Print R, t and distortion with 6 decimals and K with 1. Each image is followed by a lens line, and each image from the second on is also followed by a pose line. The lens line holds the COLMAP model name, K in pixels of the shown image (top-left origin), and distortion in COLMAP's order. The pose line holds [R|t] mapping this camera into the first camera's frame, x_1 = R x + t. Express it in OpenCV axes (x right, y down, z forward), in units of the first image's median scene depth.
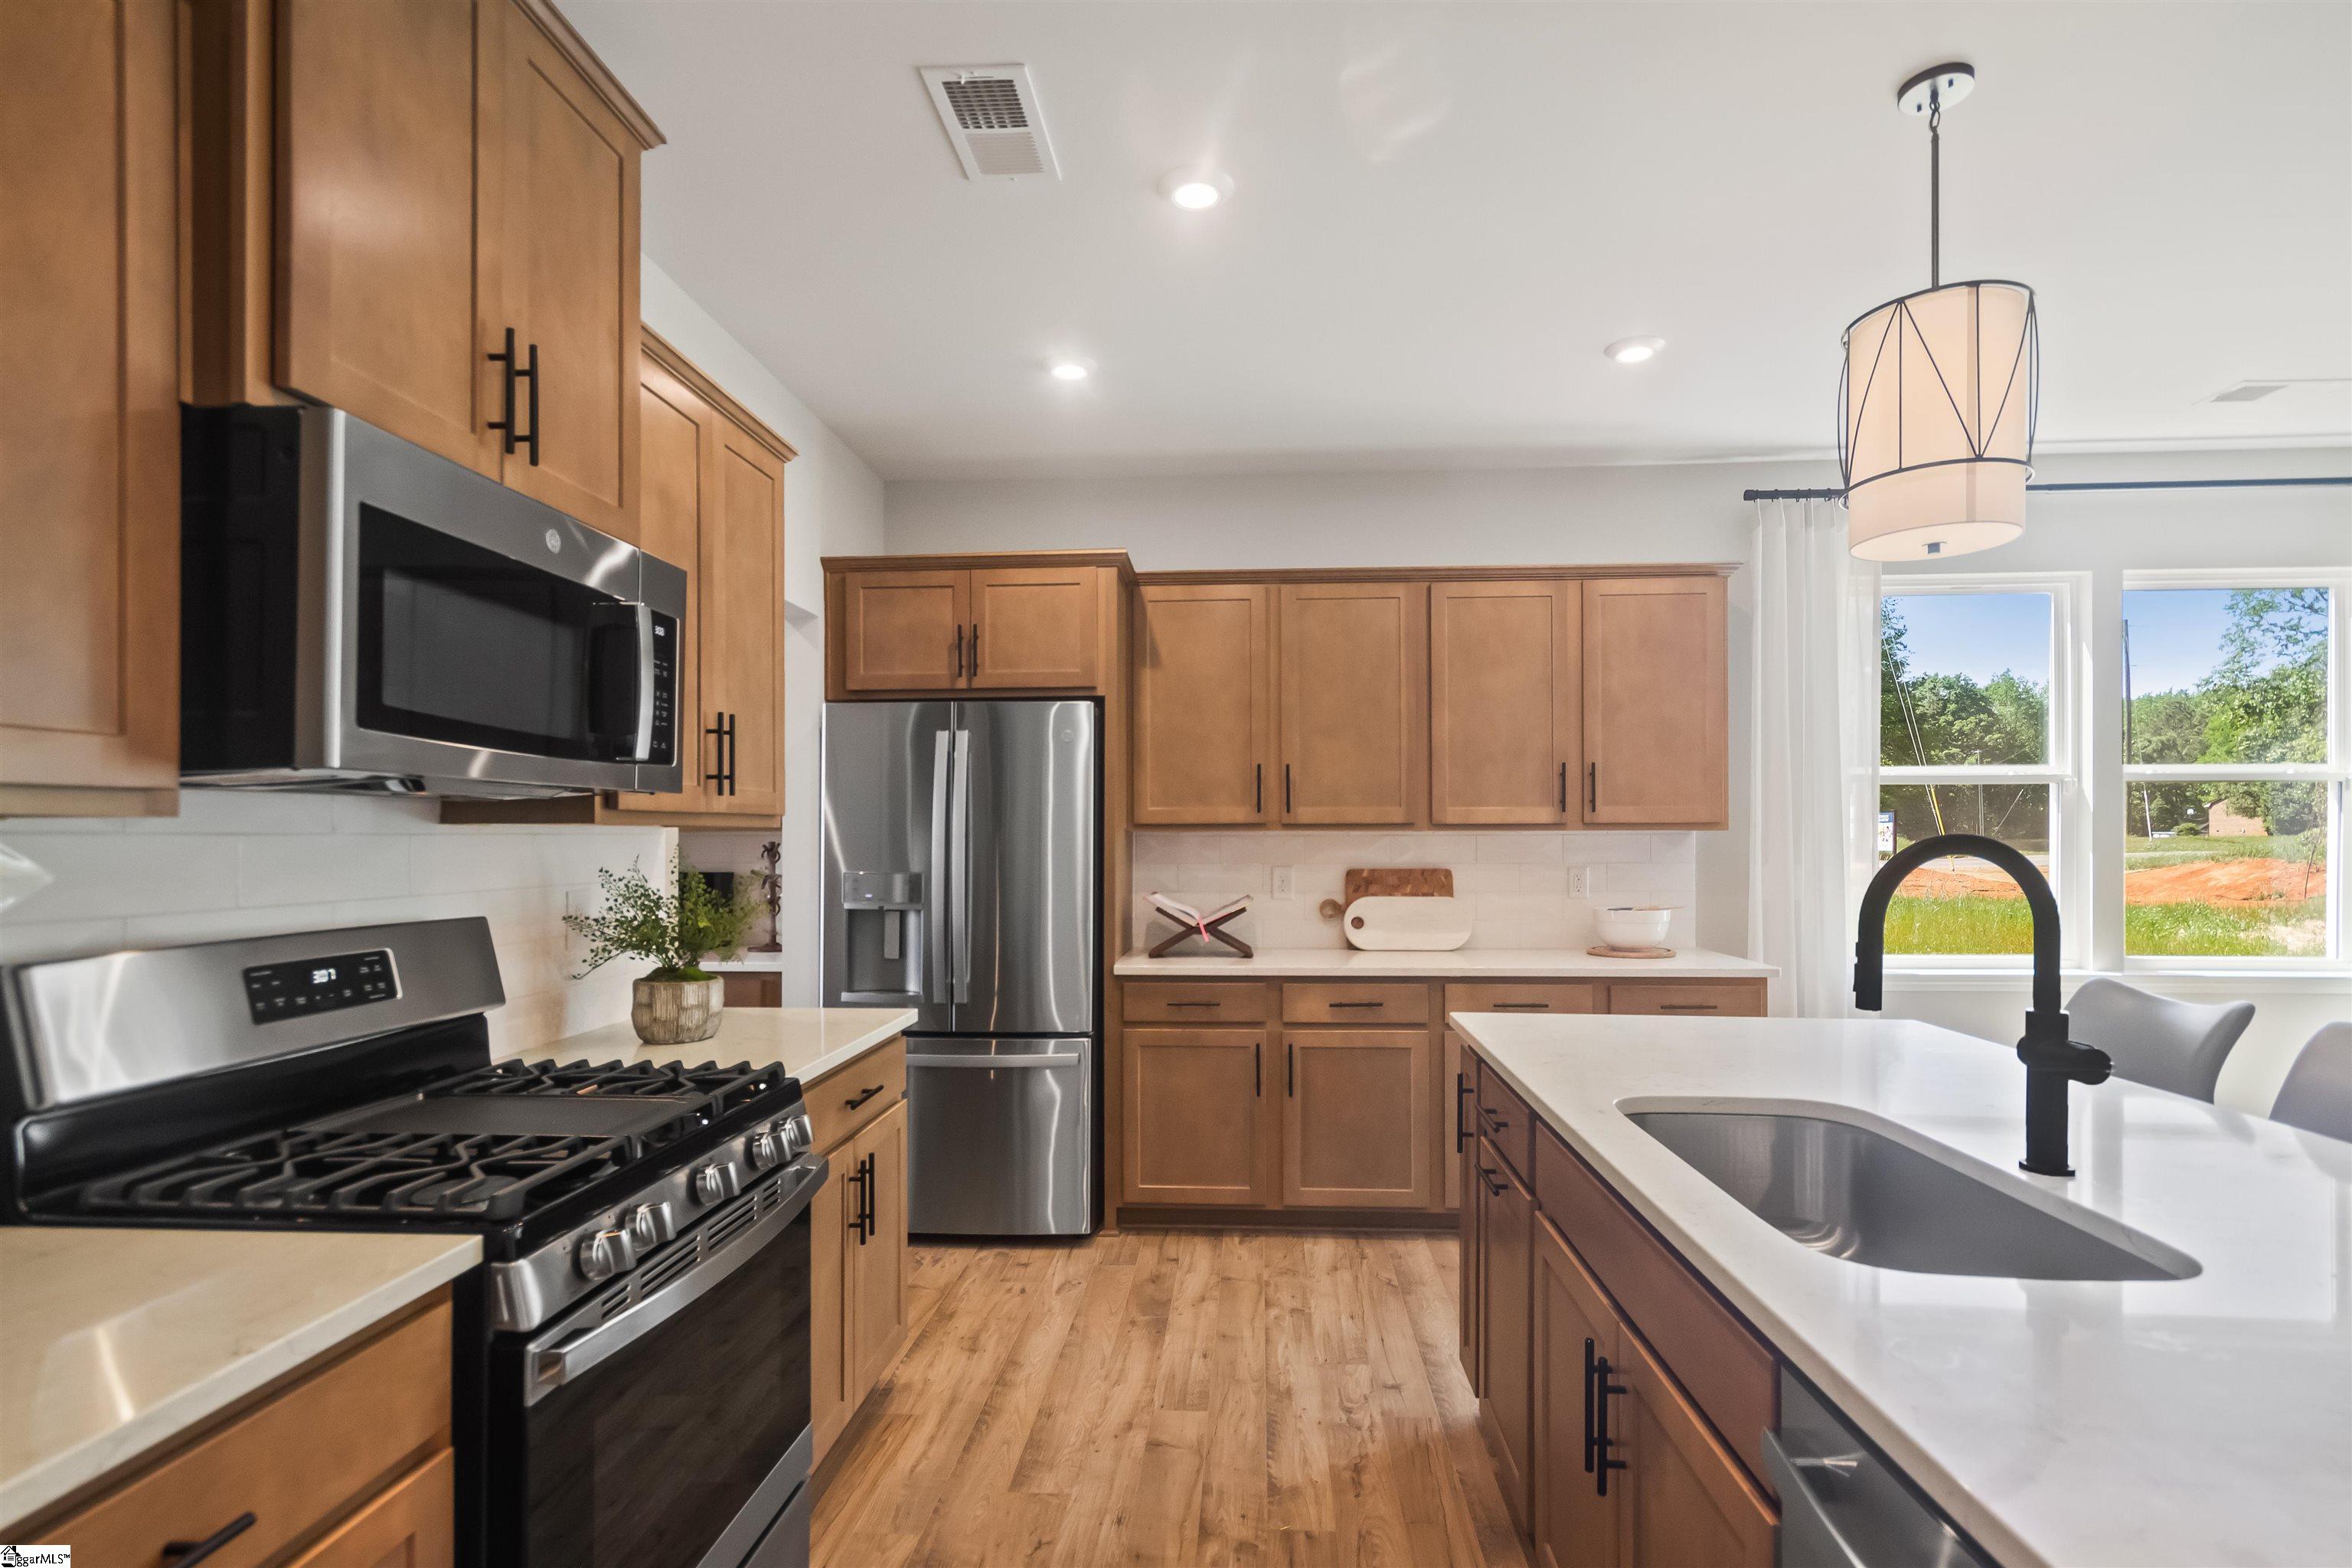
lens RADIAL K [[1107.3, 0, 1168.9], [0, 1107.3, 829.5], [0, 0, 1]] dist [-0.001418, 0.001556]
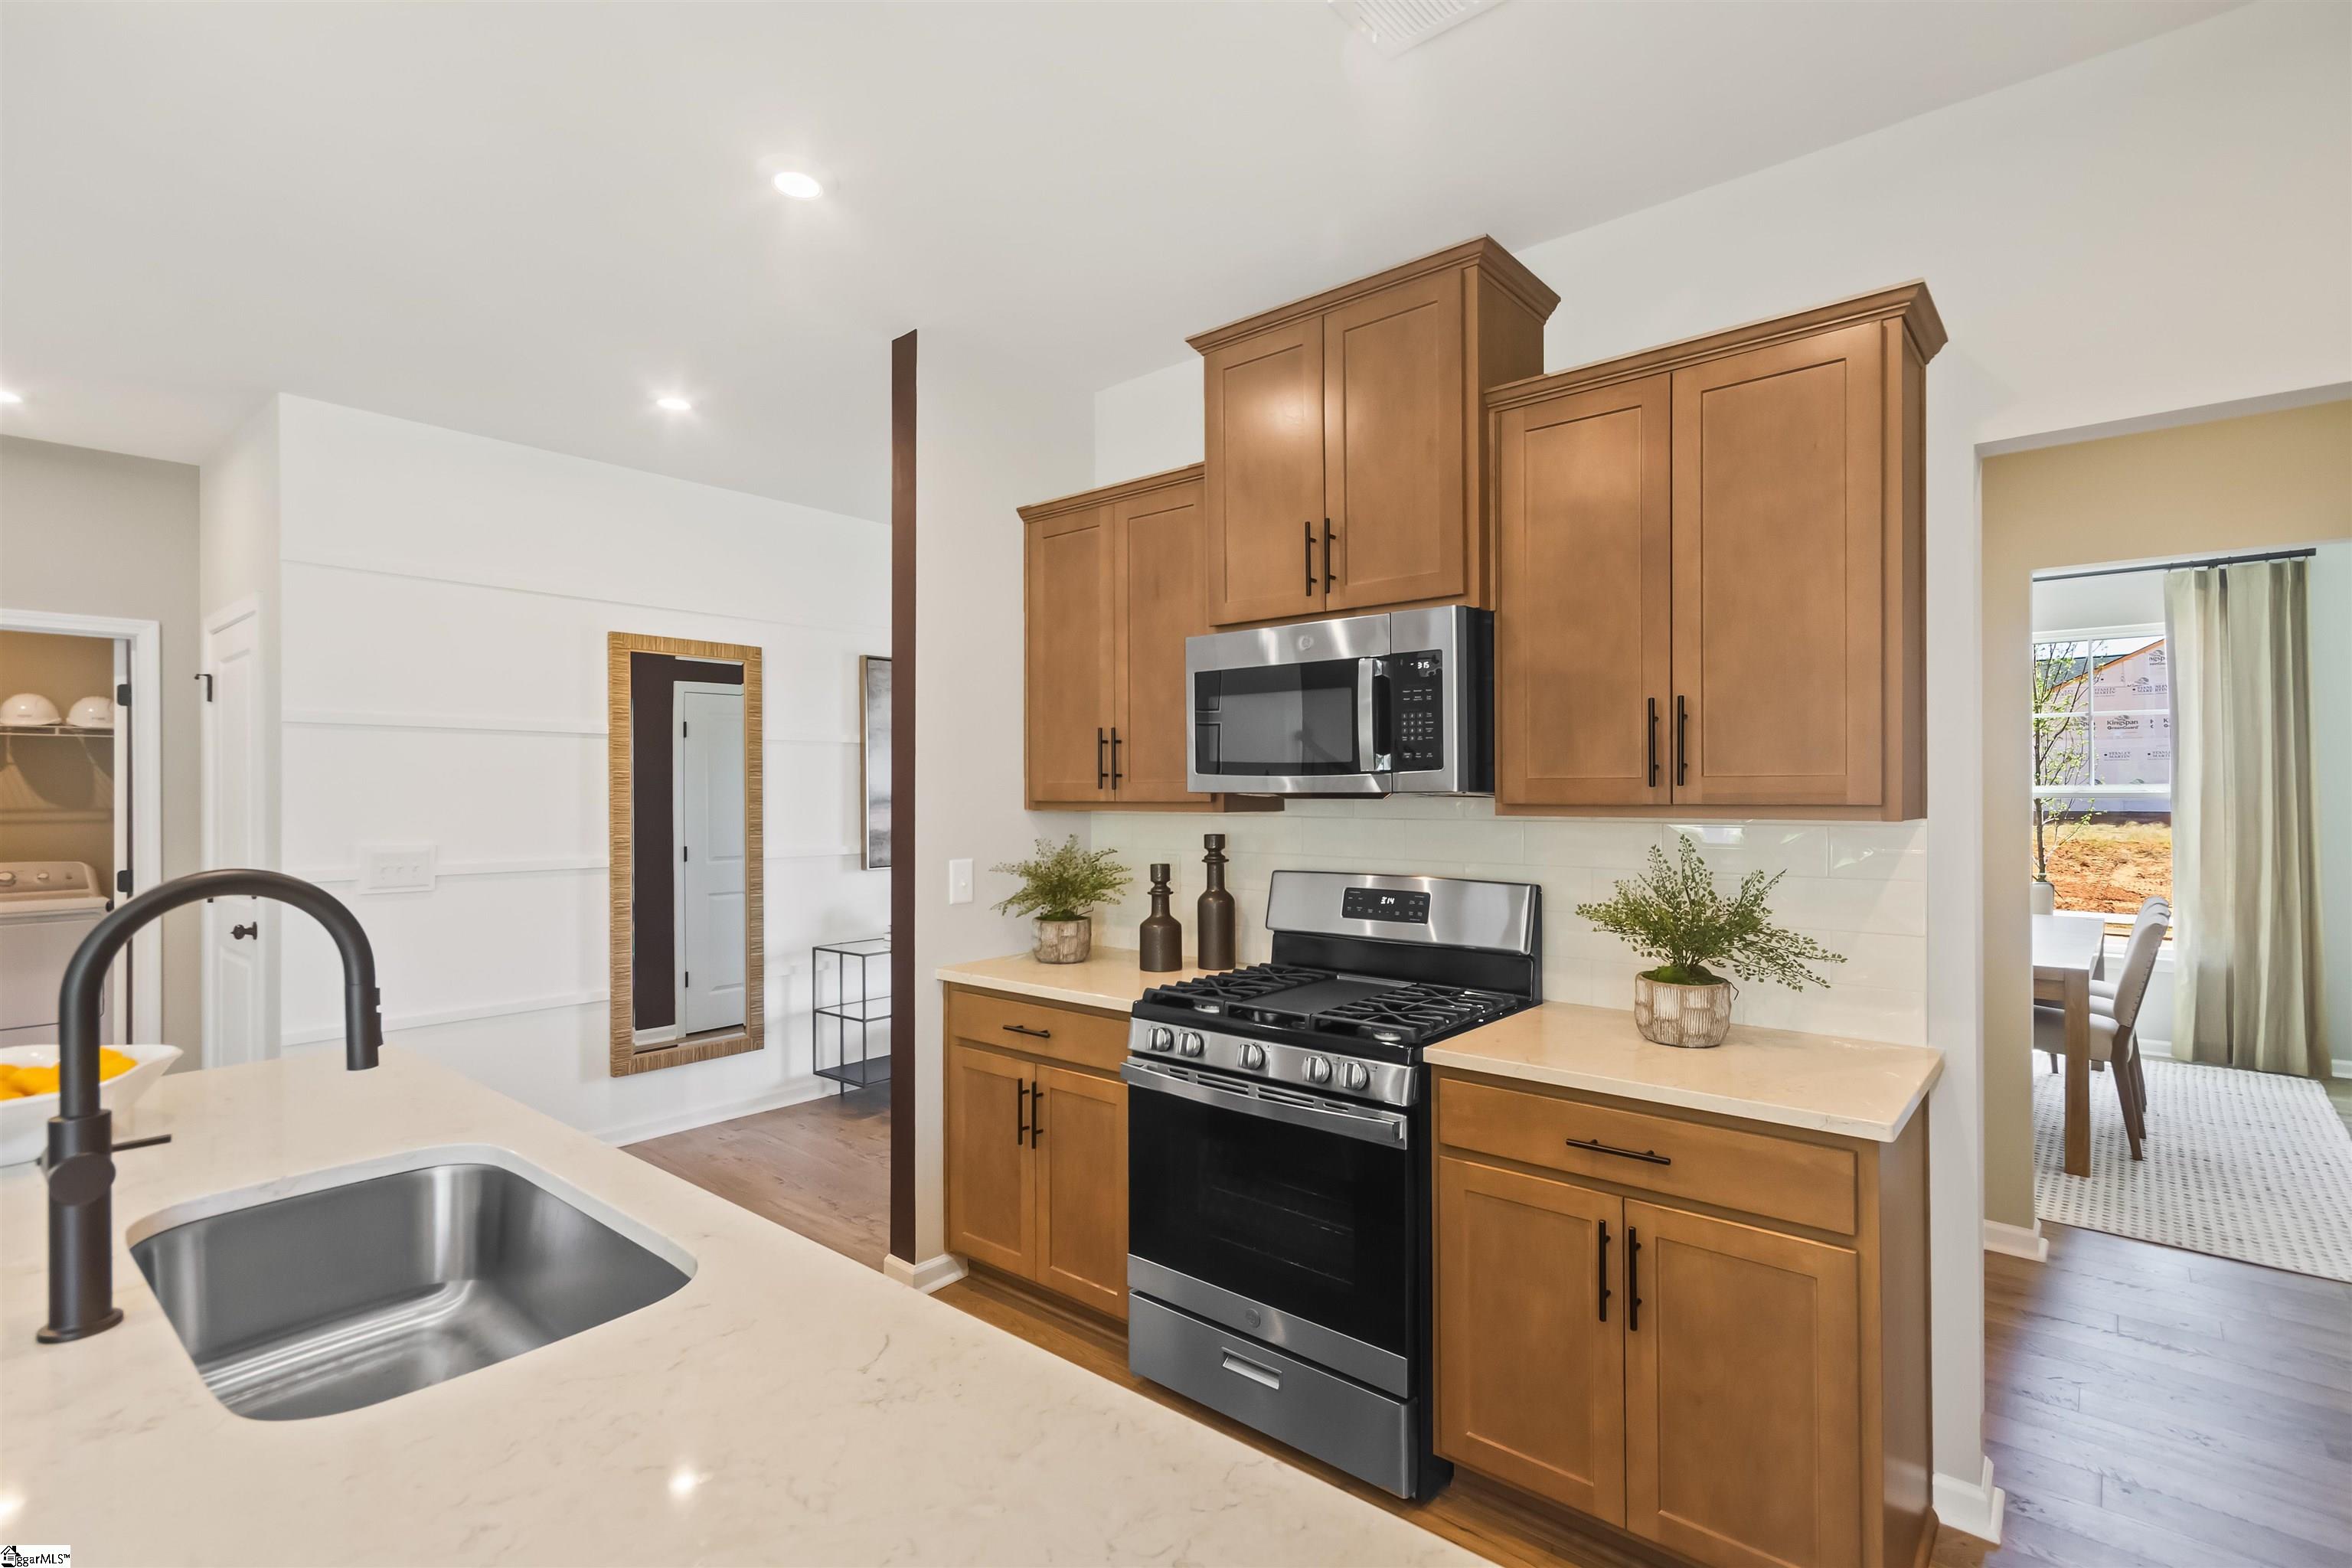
lens RADIAL K [[1107.3, 0, 1192.9], [0, 1107.3, 775.4], [0, 0, 1]] dist [-0.001418, 0.001556]
pose [[-0.588565, -0.009910, -0.808389, 0.353195], [0.007881, 0.999807, -0.017994, -0.015560], [0.808412, -0.016961, -0.588373, 0.753727]]
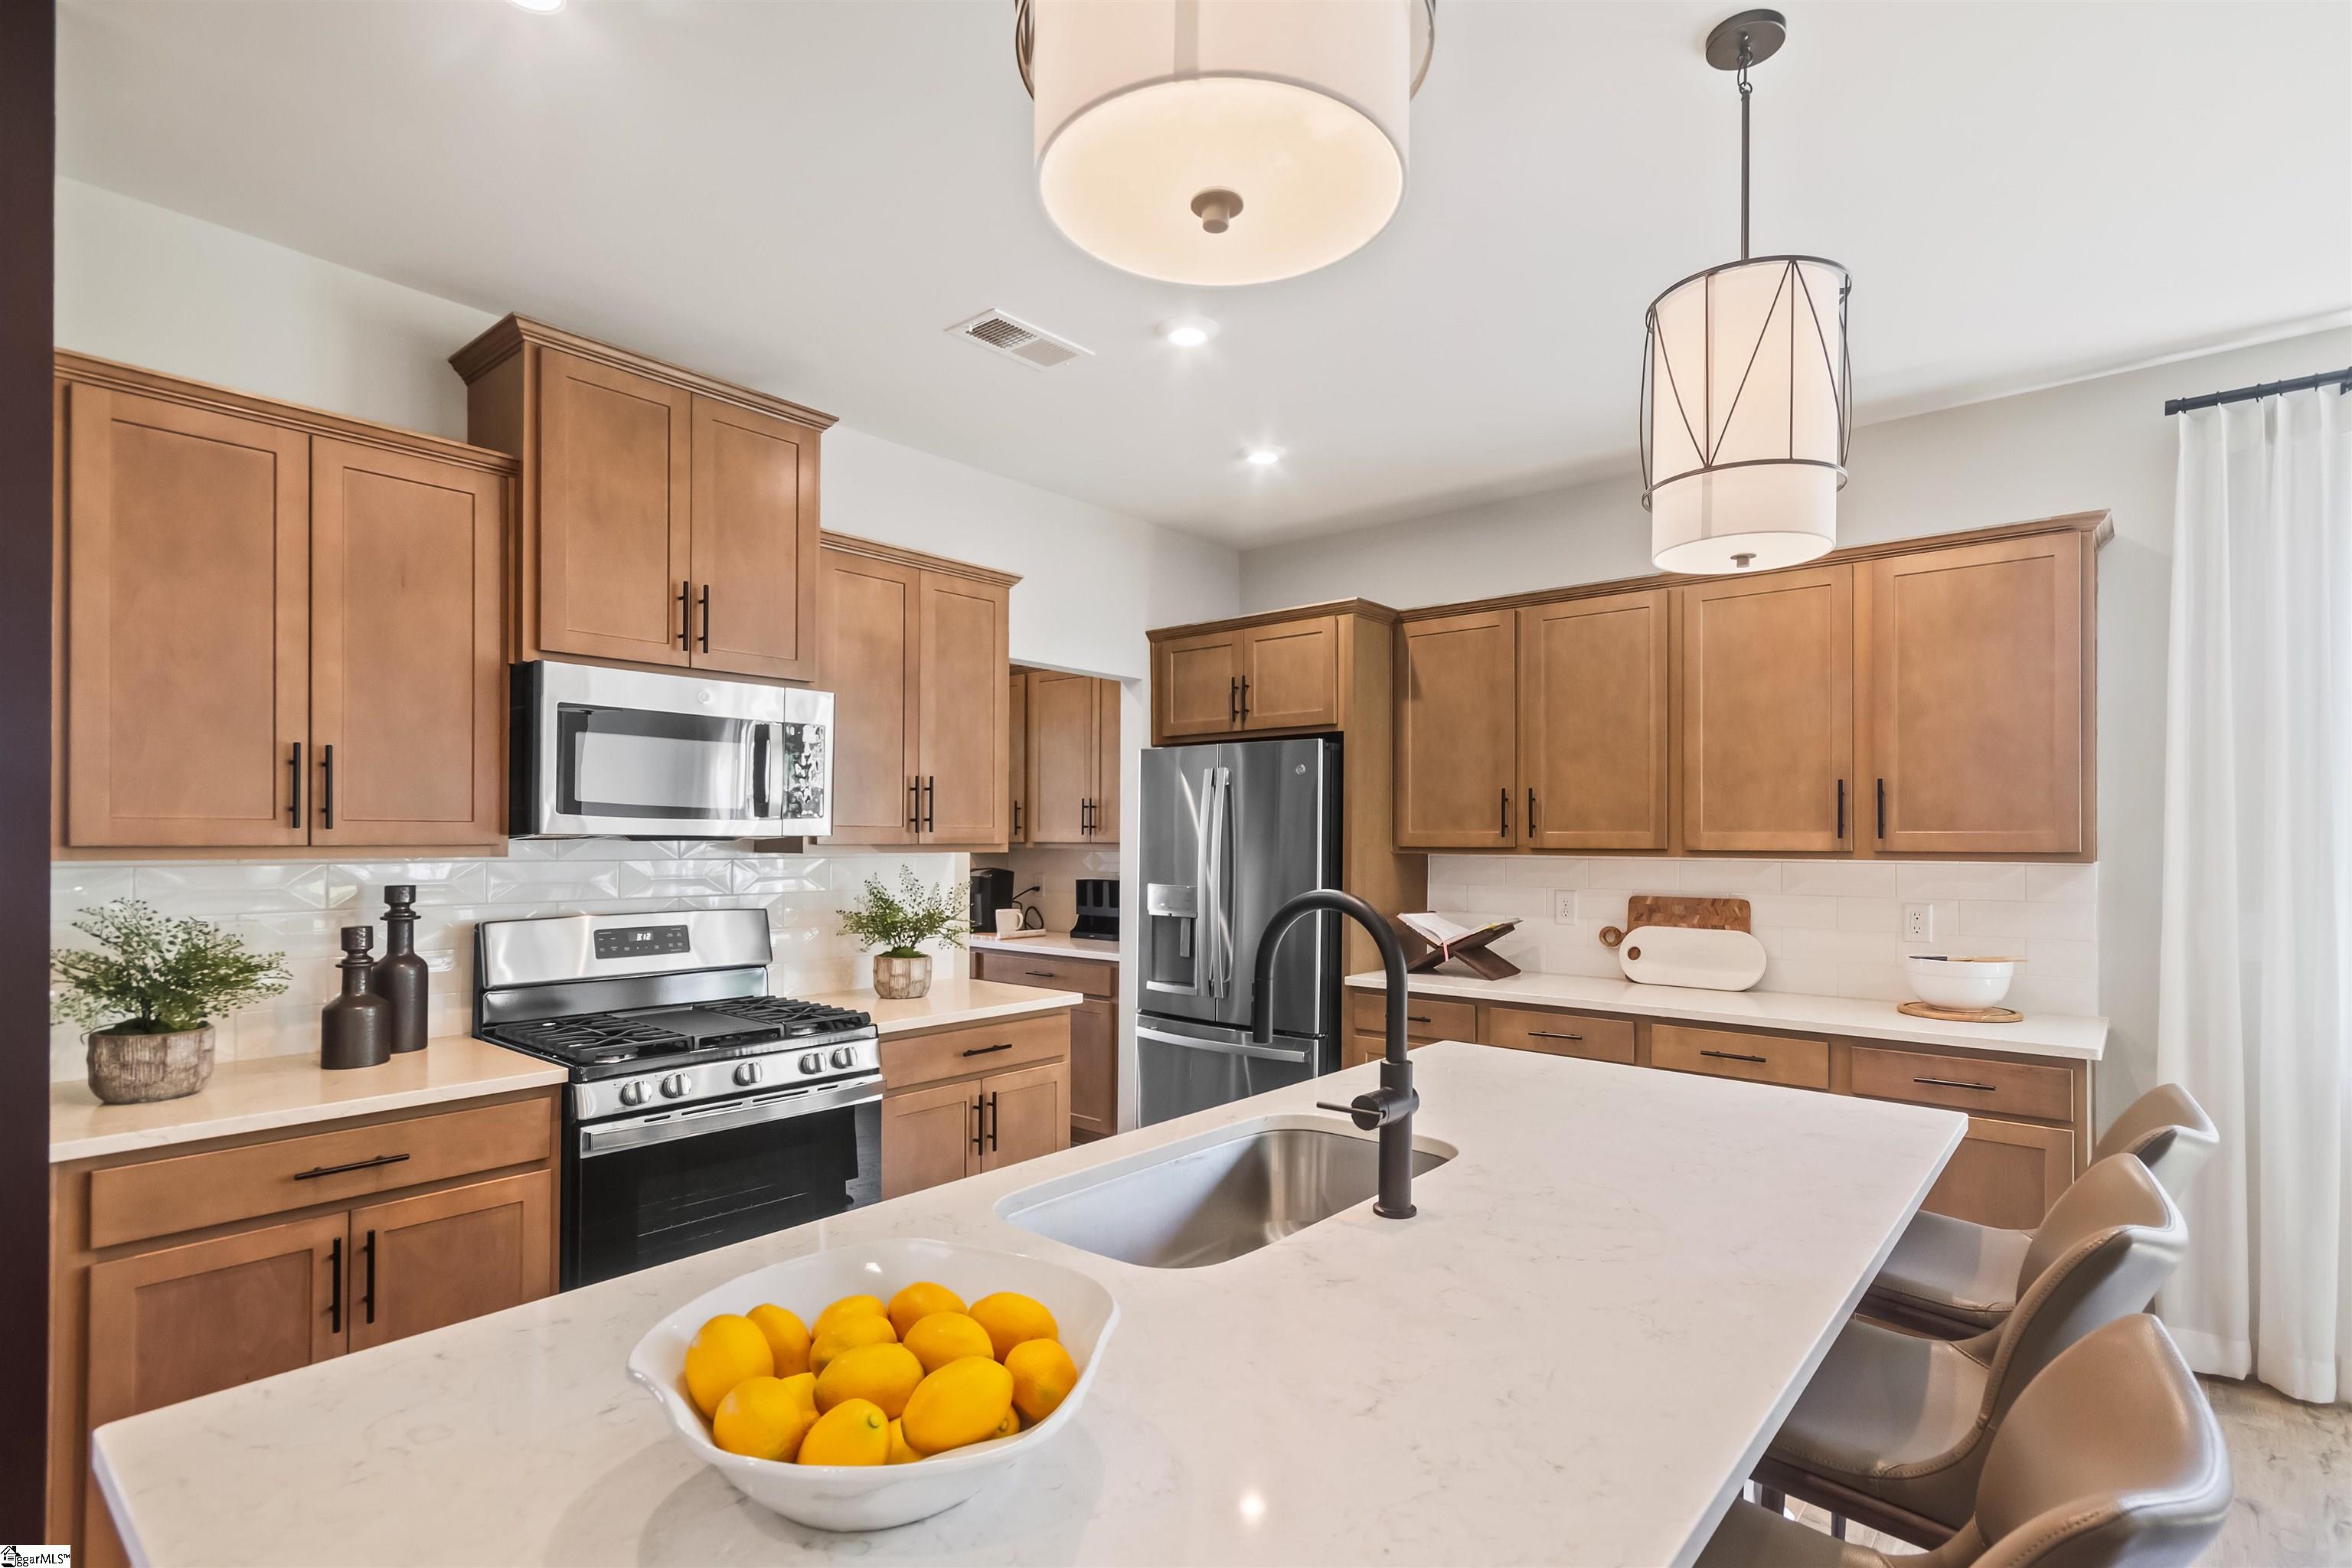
lens RADIAL K [[1107.3, 0, 1174.7], [0, 1107.3, 836.4], [0, 0, 1]] dist [-0.001418, 0.001556]
pose [[0.804472, 0.004247, -0.593975, 0.451306], [-0.001887, 0.999988, 0.004595, -0.020071], [0.593987, -0.002576, 0.804471, 0.012144]]
